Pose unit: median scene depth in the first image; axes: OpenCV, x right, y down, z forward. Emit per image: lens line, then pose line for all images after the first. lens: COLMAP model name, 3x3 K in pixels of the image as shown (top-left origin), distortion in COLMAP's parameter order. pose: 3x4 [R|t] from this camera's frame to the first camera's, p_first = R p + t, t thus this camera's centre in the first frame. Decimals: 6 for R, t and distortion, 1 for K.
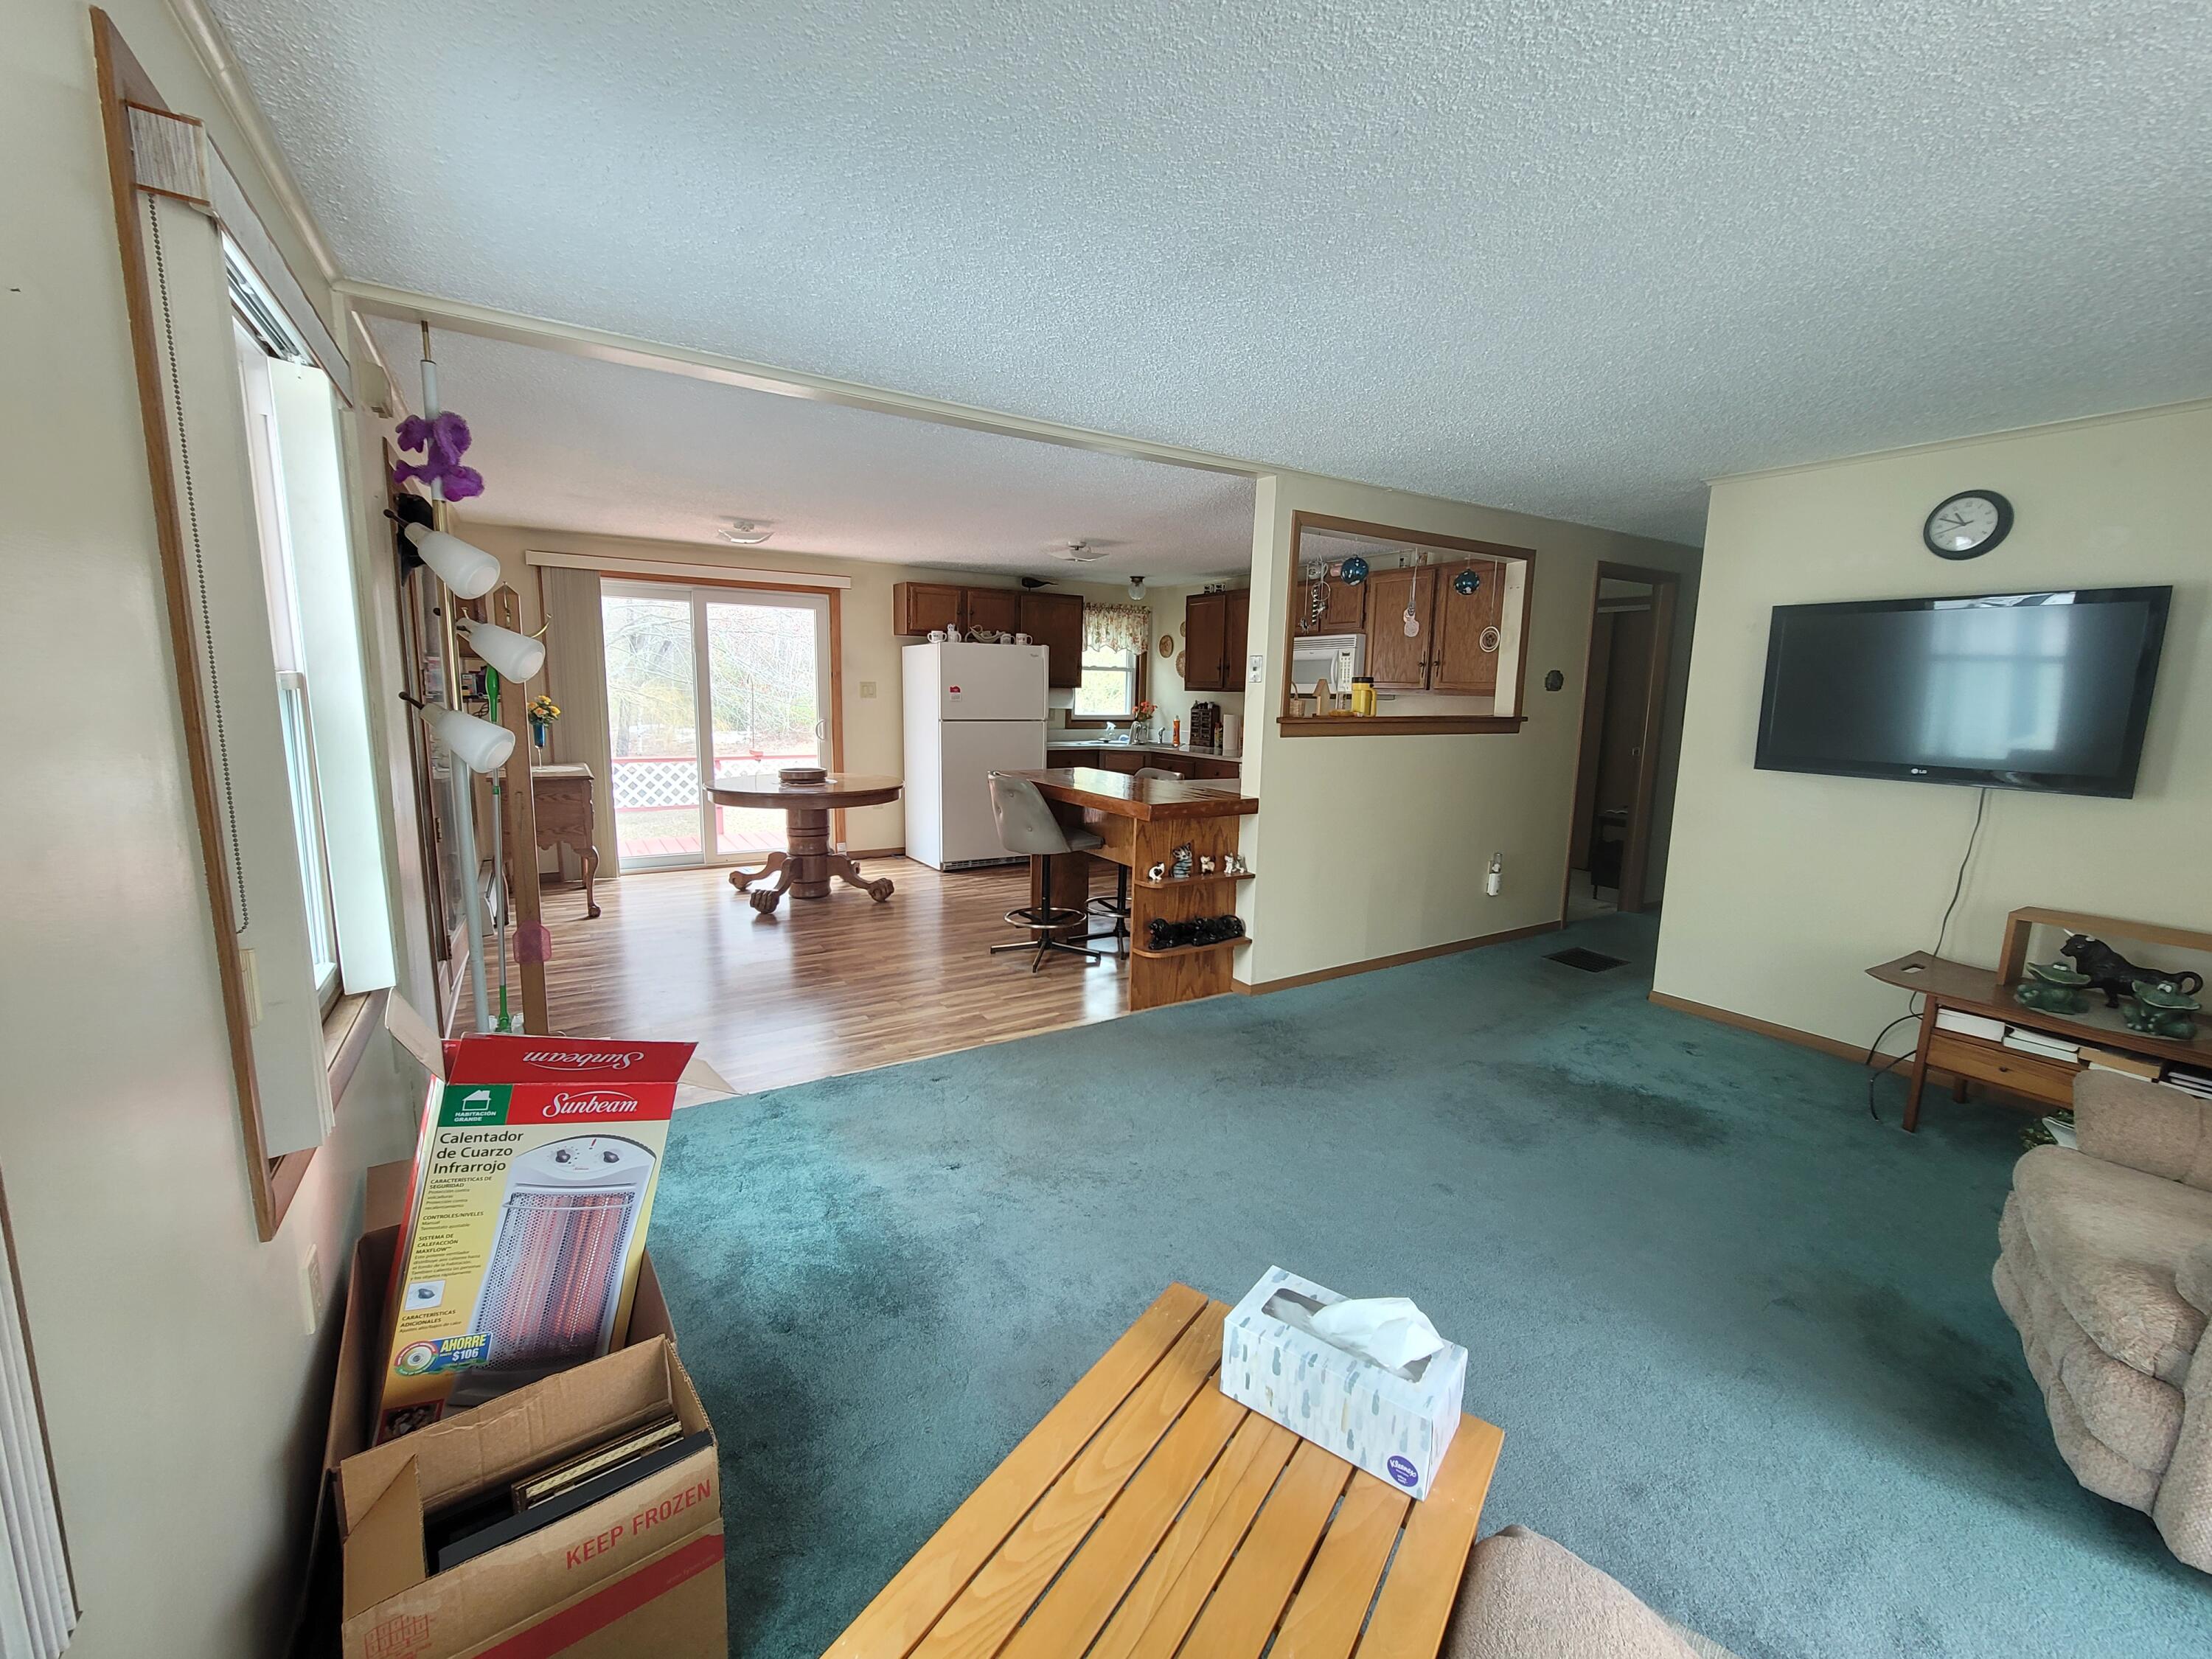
lens RADIAL K [[903.5, 0, 1106.0], [0, 903.5, 829.5], [0, 0, 1]] dist [-0.002711, 0.000075]
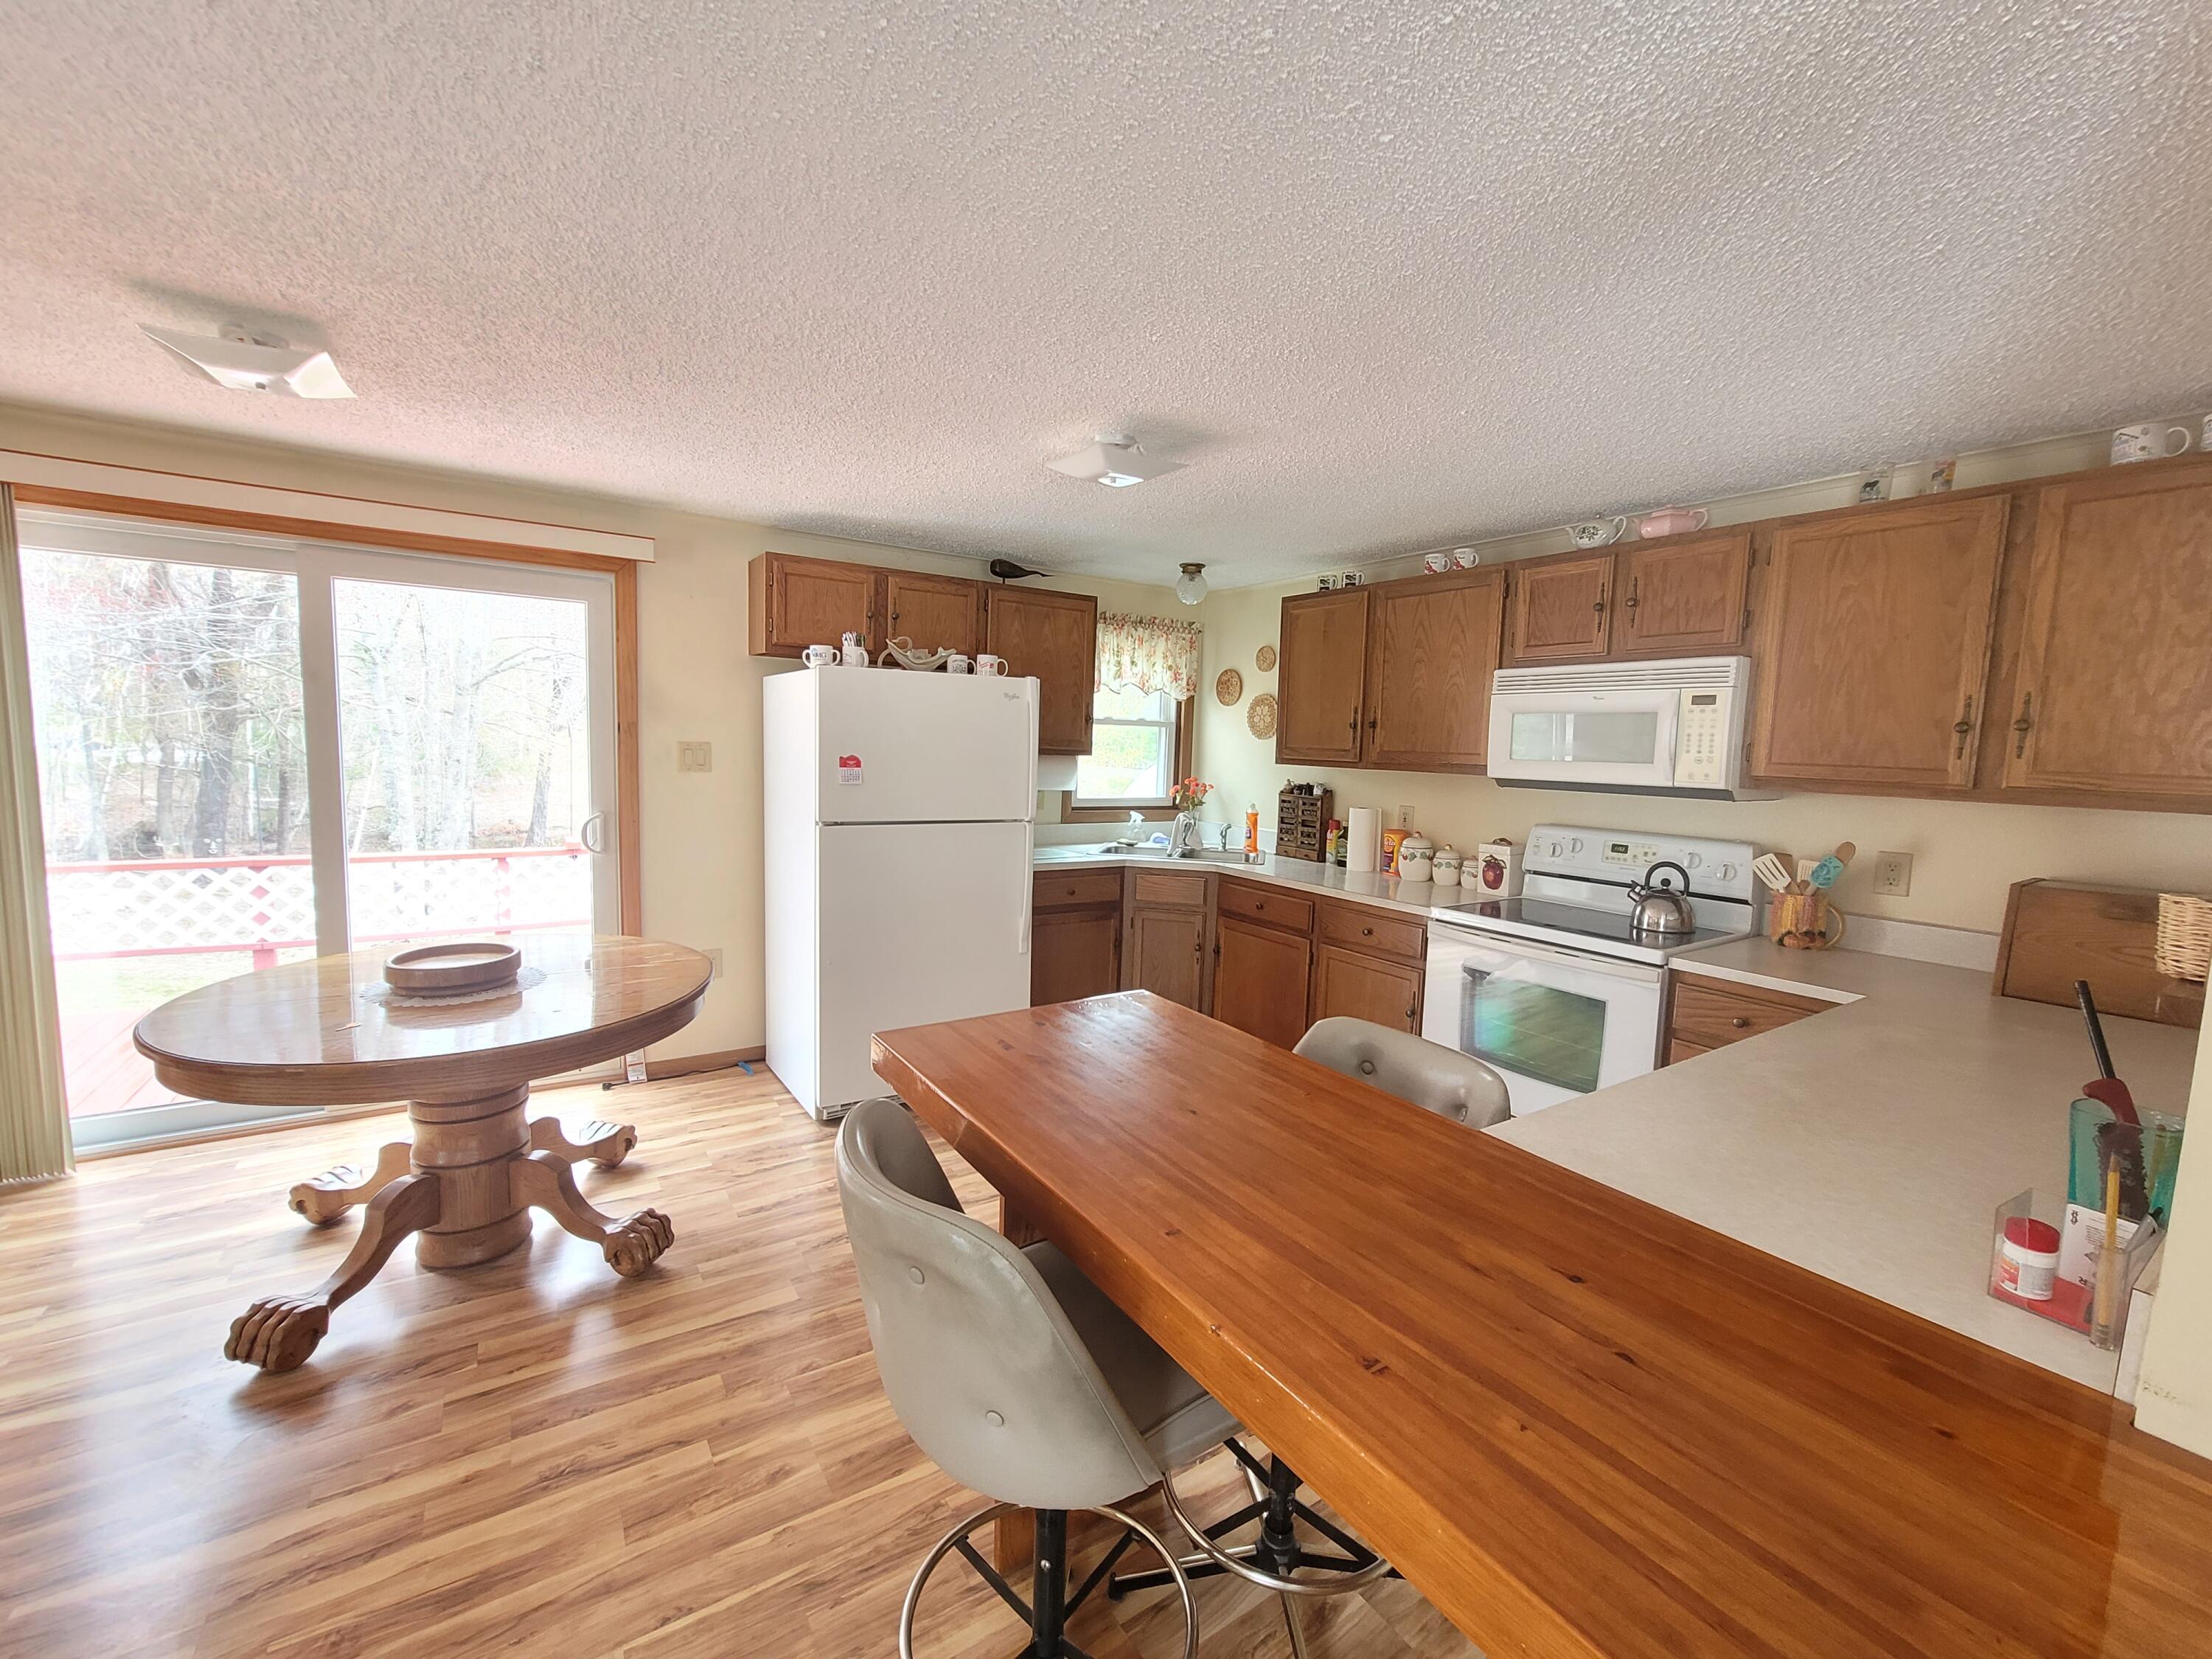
lens RADIAL K [[903.5, 0, 1106.0], [0, 903.5, 829.5], [0, 0, 1]] dist [-0.002711, 0.000075]
pose [[0.999359, 0.008486, 0.034786, -0.072796], [-0.006507, 0.998376, -0.056591, -0.148439], [-0.035210, 0.056329, 0.997791, 0.824185]]
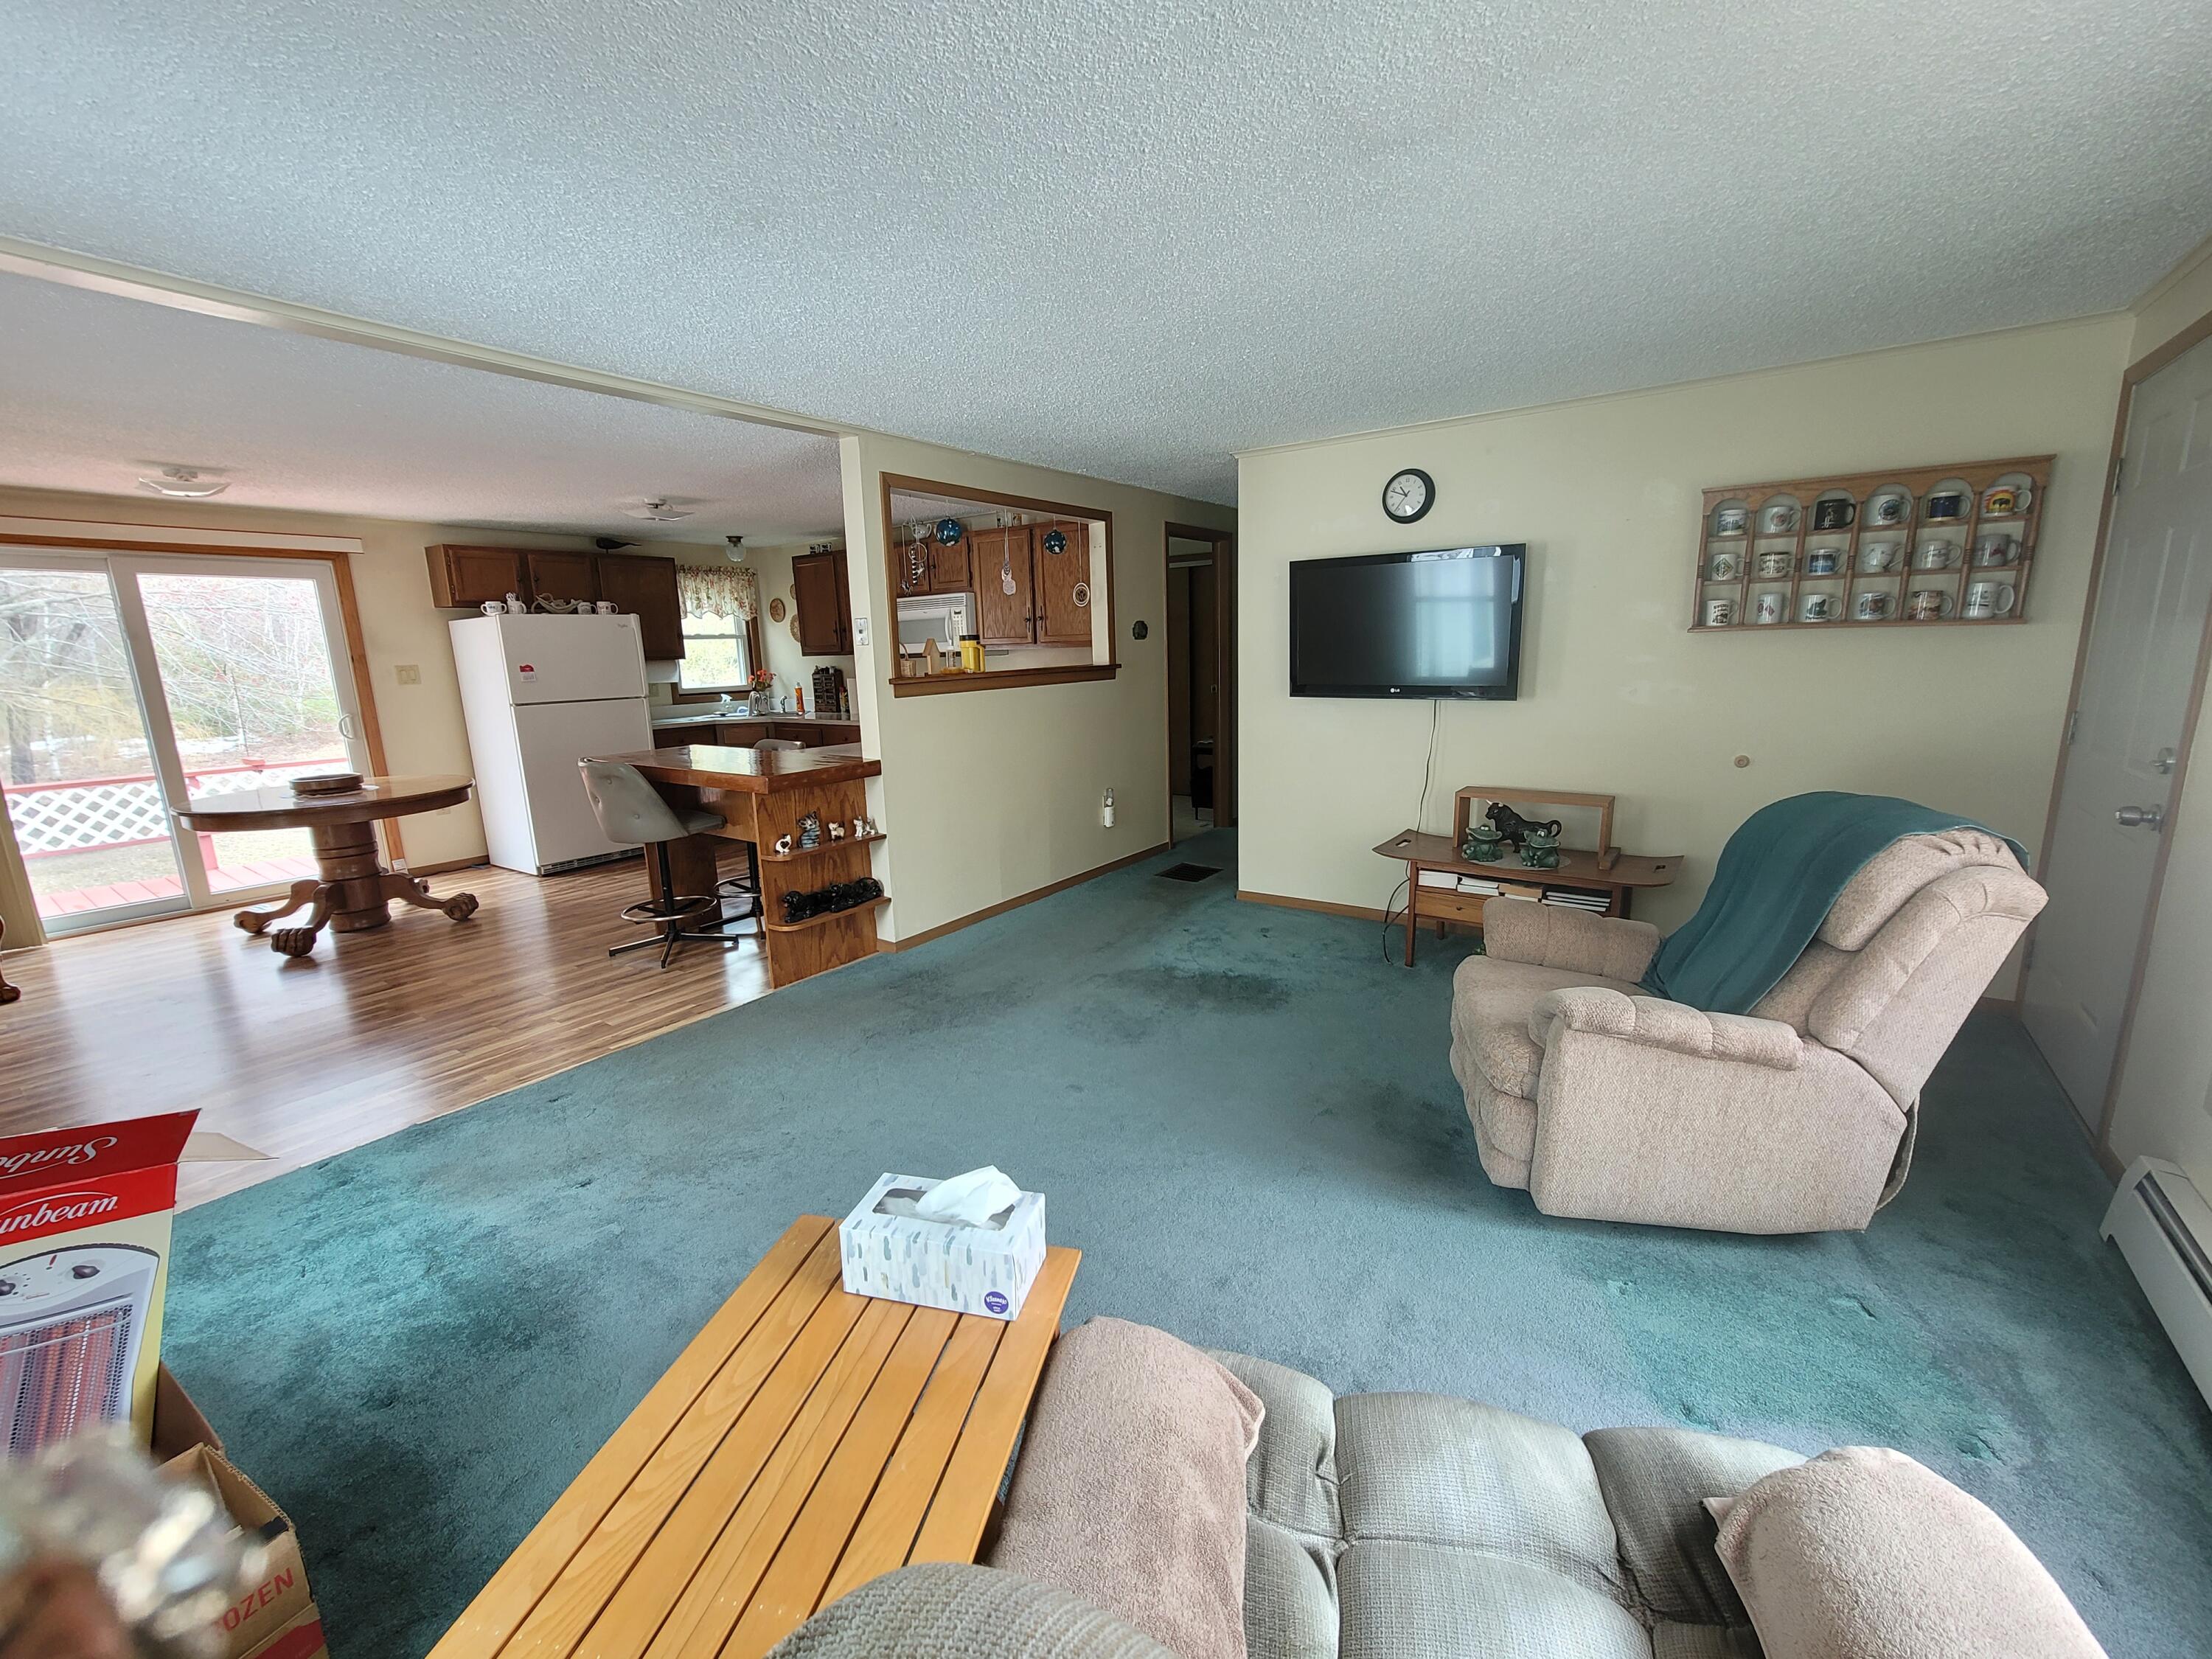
lens RADIAL K [[903.9, 0, 1104.0], [0, 903.9, 831.0], [0, 0, 1]] dist [-0.007417, 0.005227]
pose [[0.924004, -0.122568, 0.362207, 0.023307], [0.105667, 0.992196, 0.066191, 0.004192], [-0.367493, -0.022887, 0.929745, -0.038068]]
